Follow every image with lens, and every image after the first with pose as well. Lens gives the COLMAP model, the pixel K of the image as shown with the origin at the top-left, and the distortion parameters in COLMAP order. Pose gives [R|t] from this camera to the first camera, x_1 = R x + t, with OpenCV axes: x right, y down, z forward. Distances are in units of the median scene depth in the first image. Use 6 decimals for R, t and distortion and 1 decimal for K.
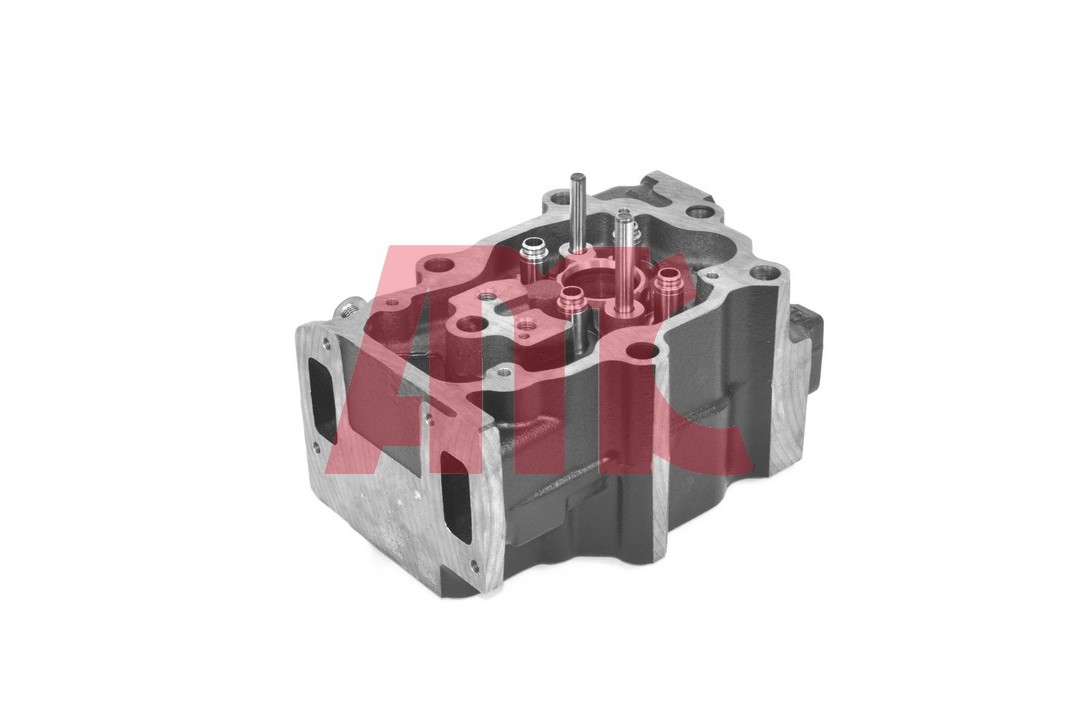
lens RADIAL K [[1817.7, 0, 540.0], [0, 1817.7, 360.0], [0, 0, 1]] dist [-0.012211, -0.009372]
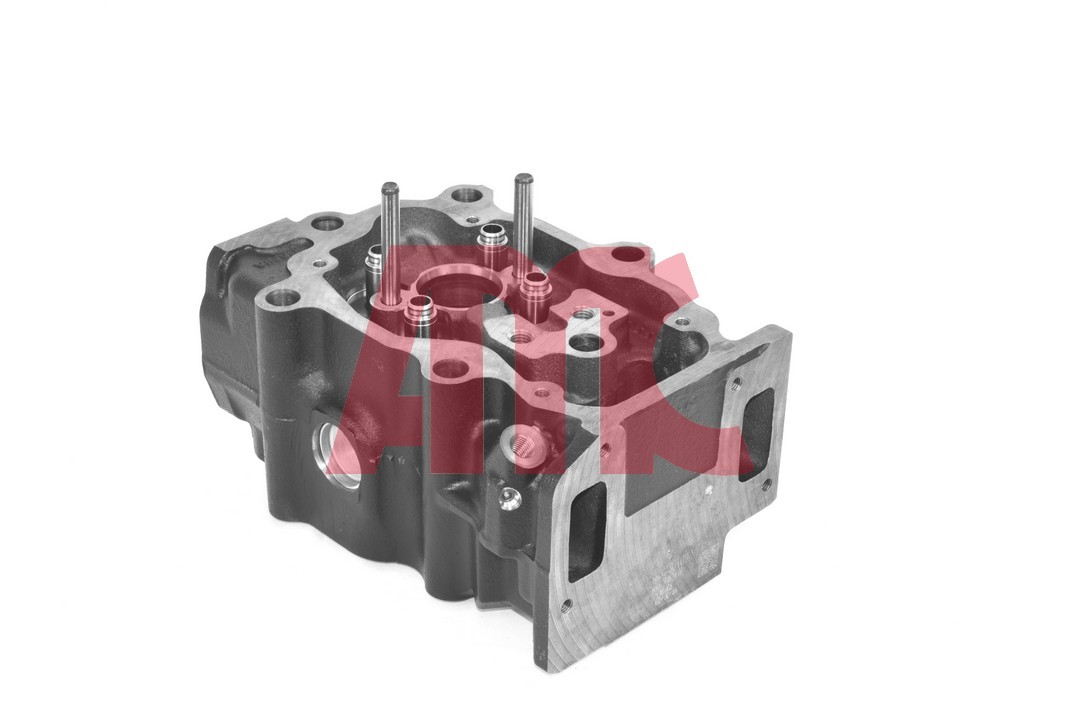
lens RADIAL K [[1991.0, 0, 540.0], [0, 1991.0, 360.0], [0, 0, 1]] dist [-0.014974, -0.014117]
pose [[-0.081469, -0.500289, 0.862017, -0.866811], [0.506508, 0.724098, 0.468115, -0.474028], [-0.858378, 0.474756, 0.194409, 0.800511]]
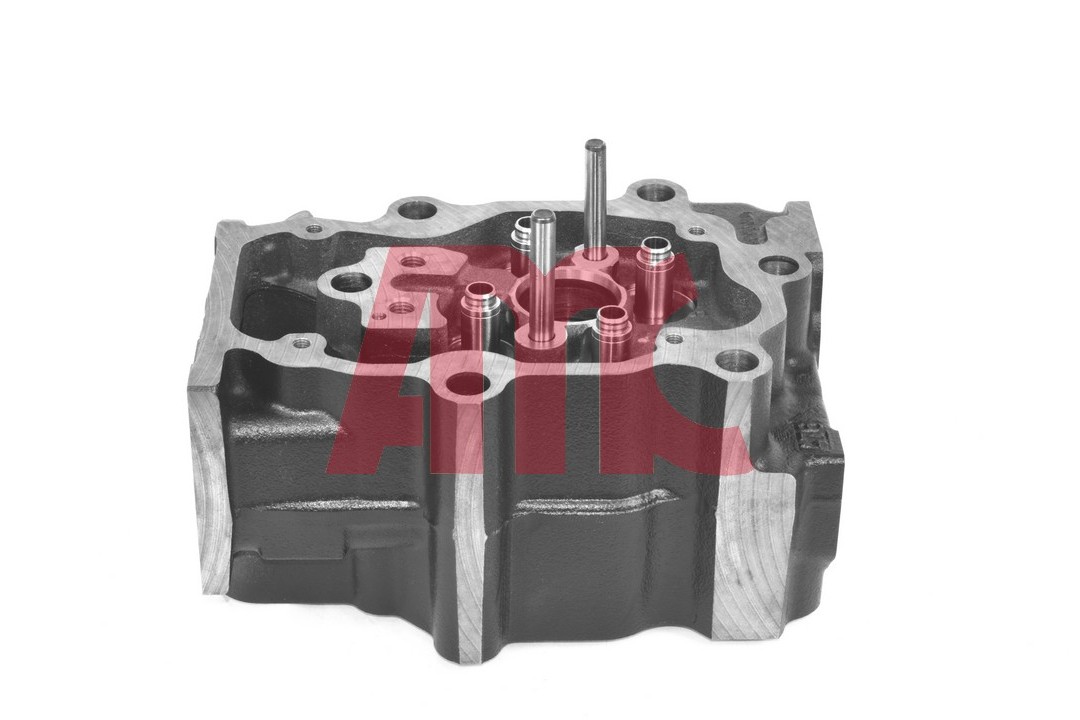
lens RADIAL K [[2340.2, 0, 540.0], [0, 2340.2, 360.0], [0, 0, 1]] dist [-0.019160, 0.026792]
pose [[0.785456, 0.348986, -0.511144, 0.537230], [-0.347124, 0.932144, 0.103012, -0.116848], [0.512410, 0.096519, 0.853300, 0.172942]]
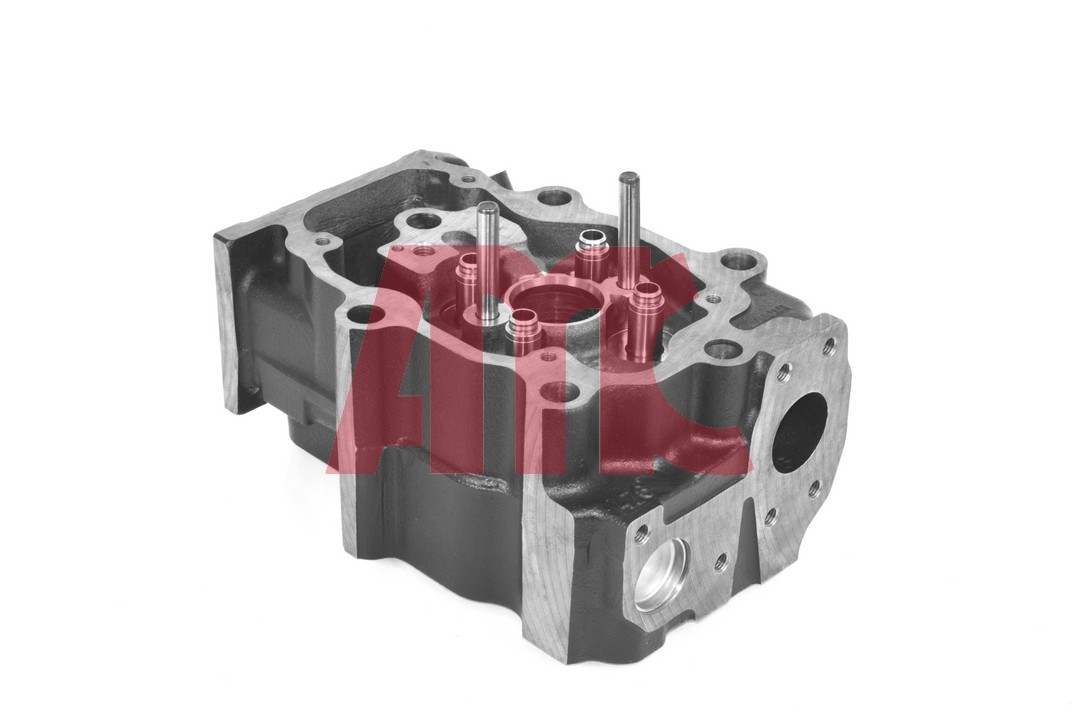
lens RADIAL K [[2150.1, 0, 540.0], [0, 2150.1, 360.0], [0, 0, 1]] dist [0.019695, -0.005736]
pose [[0.097929, 0.539342, -0.836373, 0.886461], [-0.535527, 0.736919, 0.412506, -0.433447], [0.838821, 0.407504, 0.360998, 0.659446]]
